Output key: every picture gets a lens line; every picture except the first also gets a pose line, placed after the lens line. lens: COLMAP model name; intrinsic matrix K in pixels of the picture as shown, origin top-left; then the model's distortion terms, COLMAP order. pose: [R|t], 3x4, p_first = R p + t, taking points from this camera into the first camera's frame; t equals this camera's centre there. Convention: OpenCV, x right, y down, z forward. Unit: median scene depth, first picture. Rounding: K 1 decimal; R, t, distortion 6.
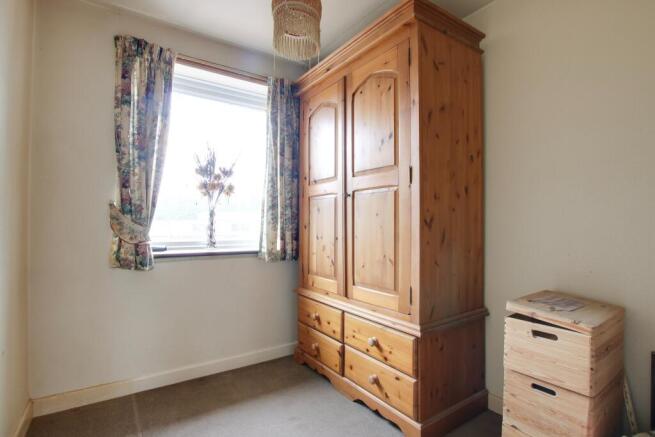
lens RADIAL K [[309.4, 0, 328.3], [0, 309.4, 219.2], [0, 0, 1]] dist [0.000187, -0.000192]
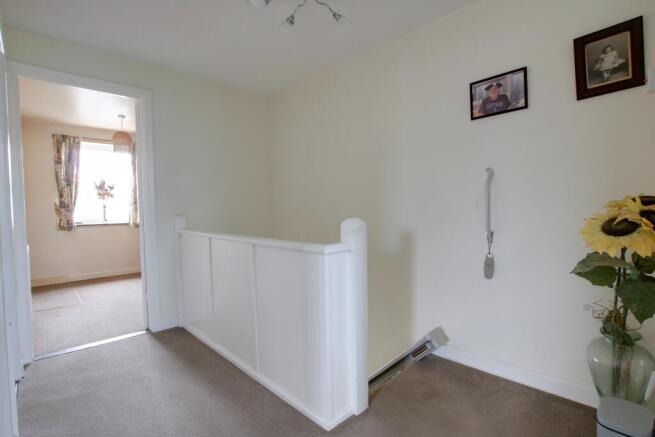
lens RADIAL K [[309.4, 0, 326.4], [0, 309.4, 220.6], [0, 0, 1]] dist [0.000187, -0.000192]
pose [[0.986866, -0.016959, 0.160647, 0.976987], [0.006309, 0.997762, 0.066574, -0.065159], [-0.161416, -0.064686, 0.984764, -1.690290]]
